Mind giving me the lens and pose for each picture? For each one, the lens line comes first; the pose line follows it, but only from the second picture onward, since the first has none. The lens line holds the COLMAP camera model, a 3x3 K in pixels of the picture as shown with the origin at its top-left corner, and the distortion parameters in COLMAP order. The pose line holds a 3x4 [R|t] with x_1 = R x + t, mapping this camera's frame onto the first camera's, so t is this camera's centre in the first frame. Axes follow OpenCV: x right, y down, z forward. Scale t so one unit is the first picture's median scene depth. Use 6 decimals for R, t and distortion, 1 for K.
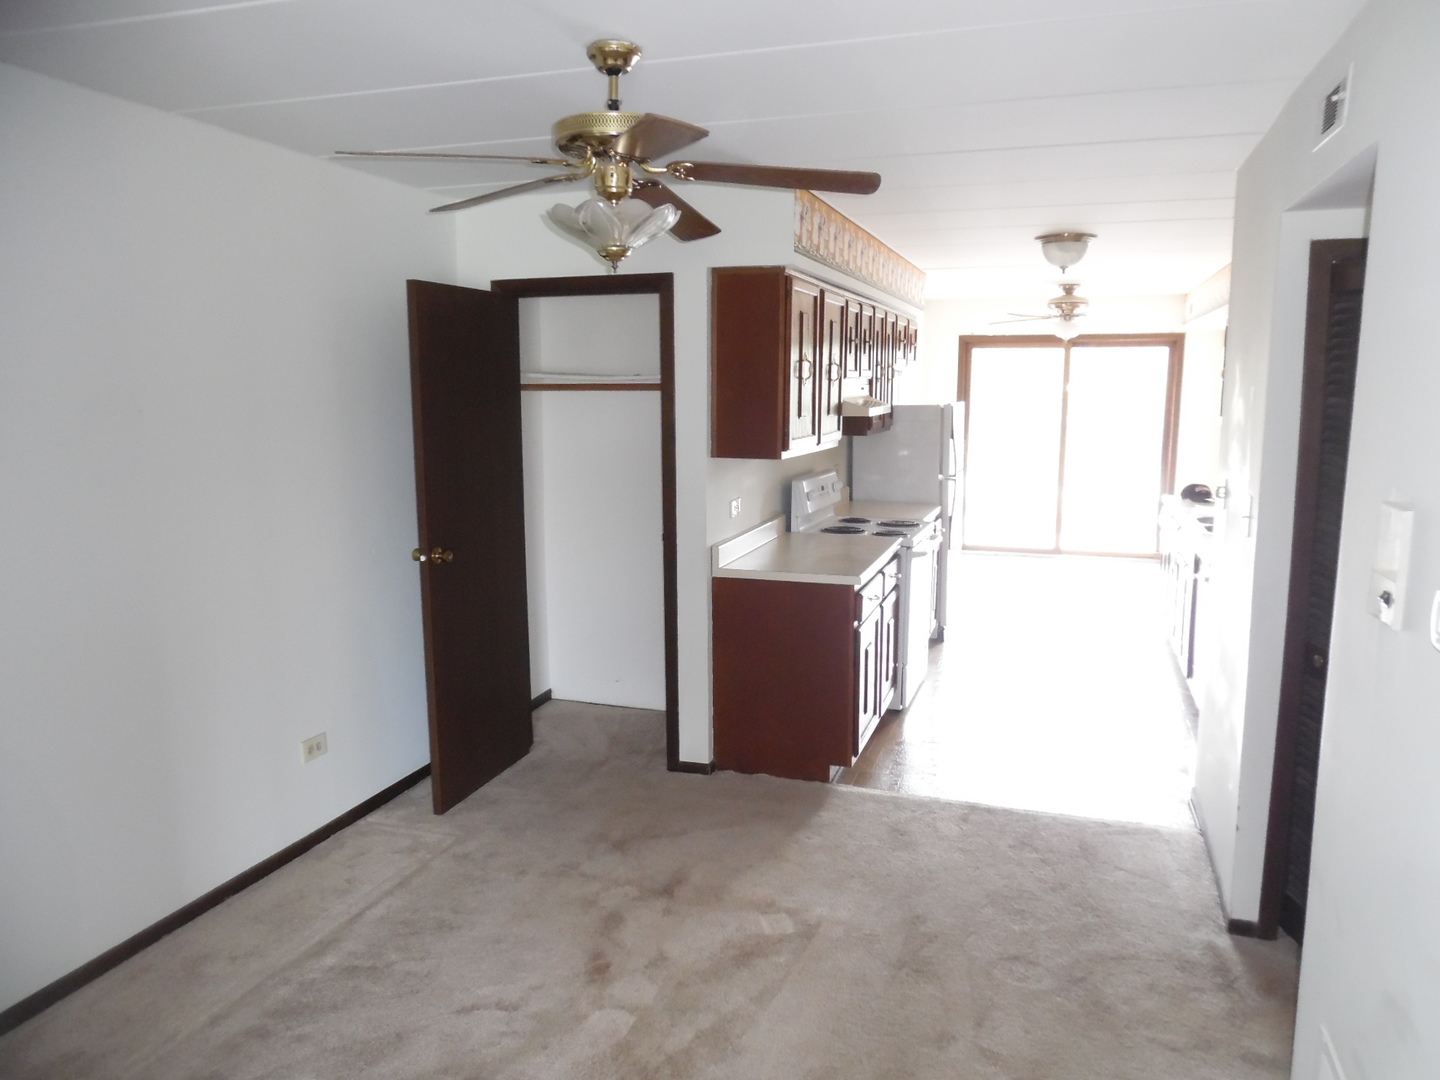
lens RADIAL K [[1030.7, 0, 720.0], [0, 1030.7, 540.0], [0, 0, 1]] dist [-0.001545, 0.002418]
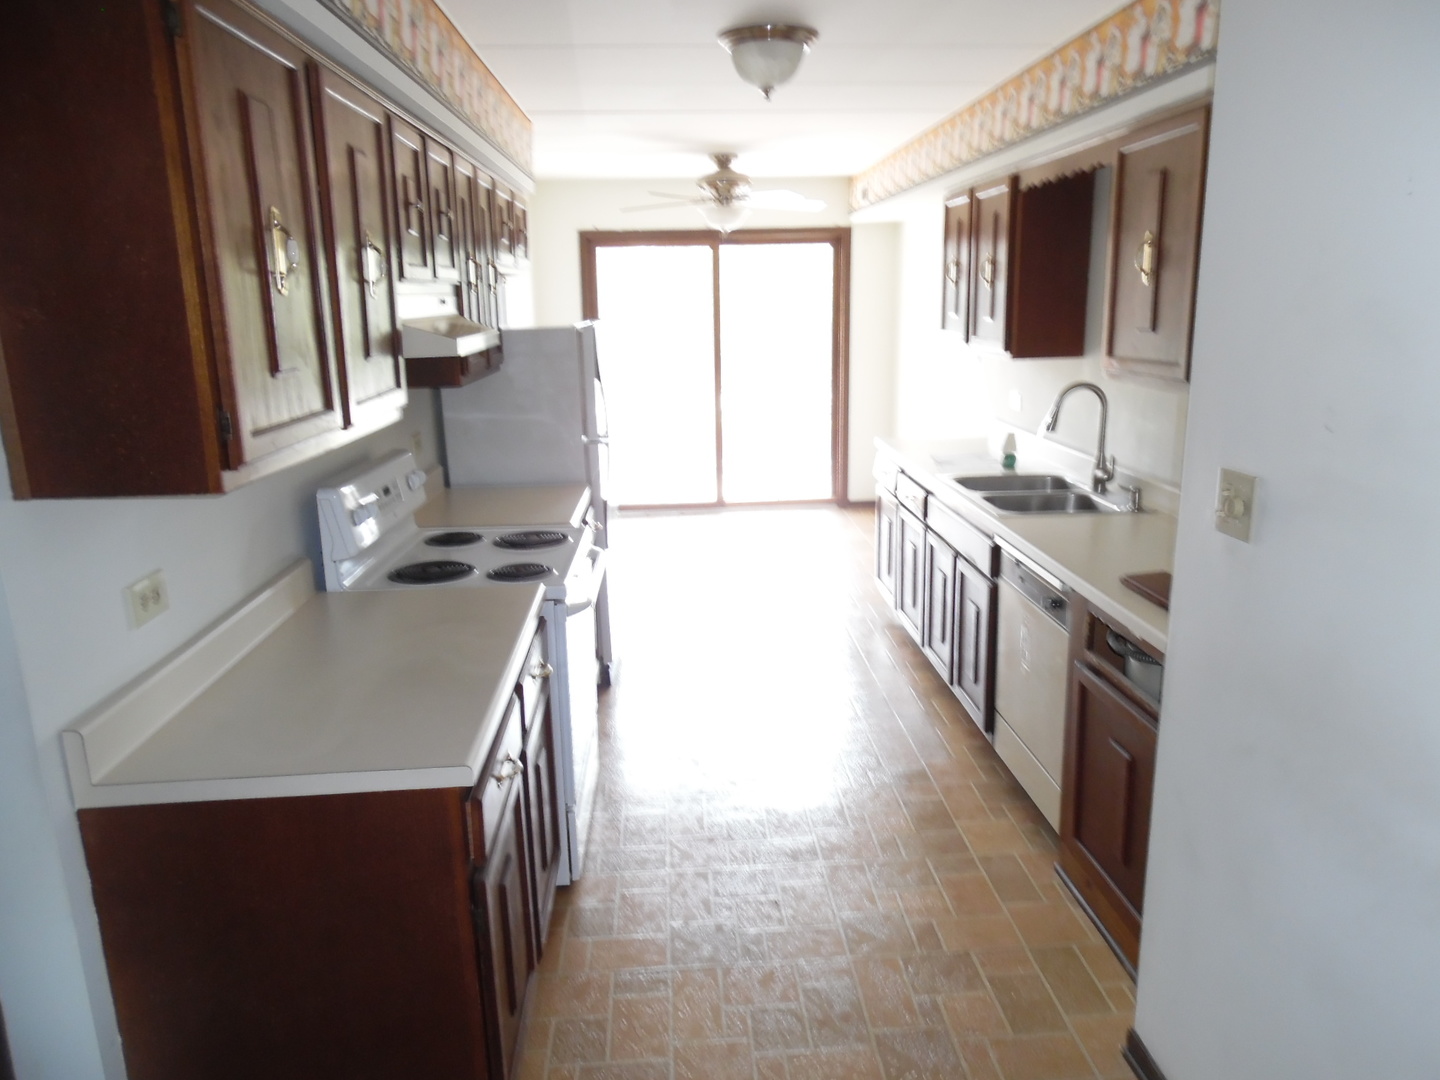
lens RADIAL K [[1030.7, 0, 720.0], [0, 1030.7, 540.0], [0, 0, 1]] dist [-0.001545, 0.002418]
pose [[0.929780, -0.104193, 0.353062, 0.069065], [0.076815, 0.992909, 0.090730, -0.060375], [-0.360012, -0.057239, 0.931190, 0.434568]]
